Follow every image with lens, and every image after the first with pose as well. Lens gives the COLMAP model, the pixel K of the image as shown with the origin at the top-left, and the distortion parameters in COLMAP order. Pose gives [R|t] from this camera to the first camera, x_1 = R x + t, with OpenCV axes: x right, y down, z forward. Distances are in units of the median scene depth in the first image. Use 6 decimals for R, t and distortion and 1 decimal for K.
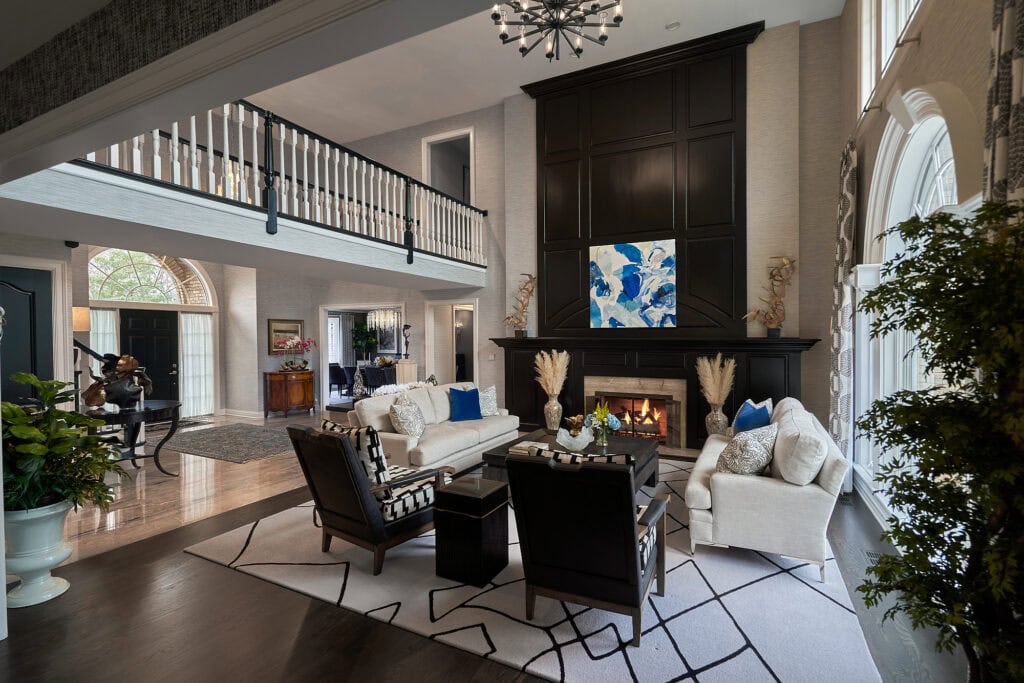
lens RADIAL K [[472.9, 0, 516.0], [0, 472.9, 348.8], [0, 0, 1]] dist [0.000233, 0.000099]
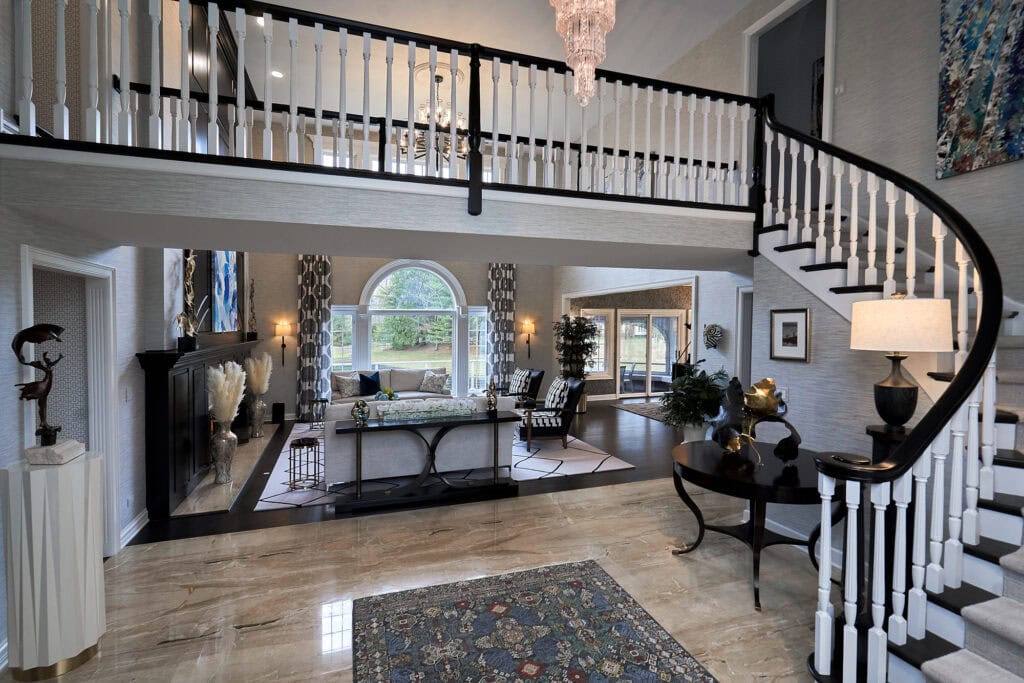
lens RADIAL K [[472.9, 0, 513.9], [0, 472.9, 331.9], [0, 0, 1]] dist [0.000233, 0.000099]
pose [[-0.721843, -0.009258, 0.691994, -0.800244], [0.018220, 0.999310, 0.032376, -0.064327], [-0.691816, 0.035978, -0.721177, 1.281821]]
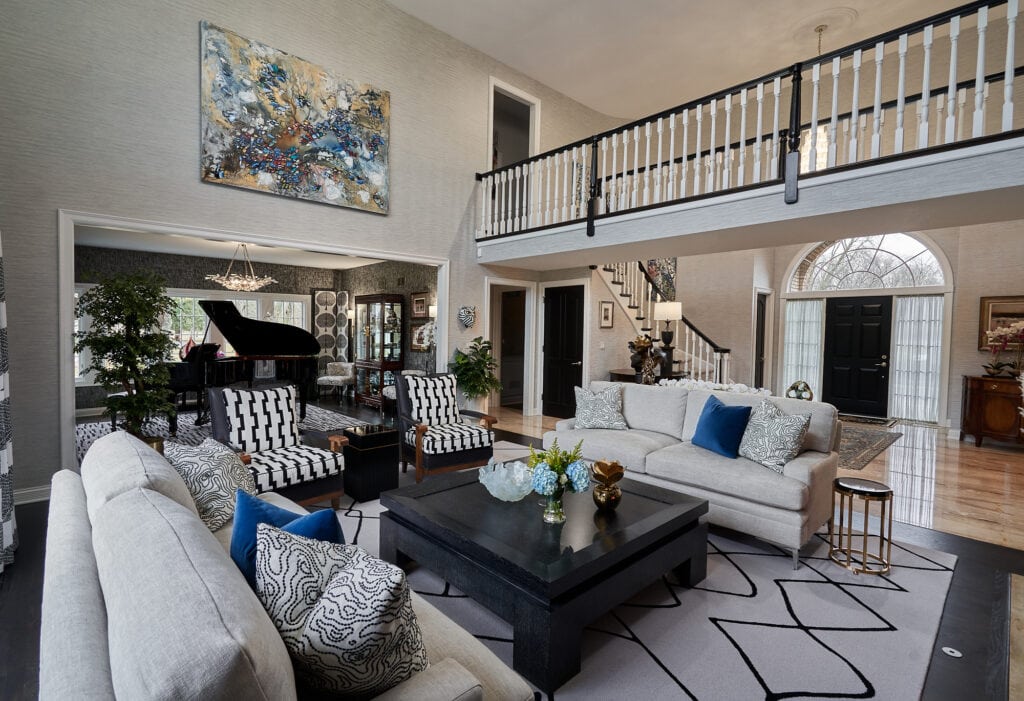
lens RADIAL K [[454.5, 0, 516.5], [0, 454.5, 346.2], [0, 0, 1]] dist [0.004443, 0.000949]
pose [[-0.359085, 0.032218, -0.932749, 0.437799], [-0.029411, 0.998517, 0.045812, -0.004430], [0.932842, 0.043884, -0.357604, 0.830000]]
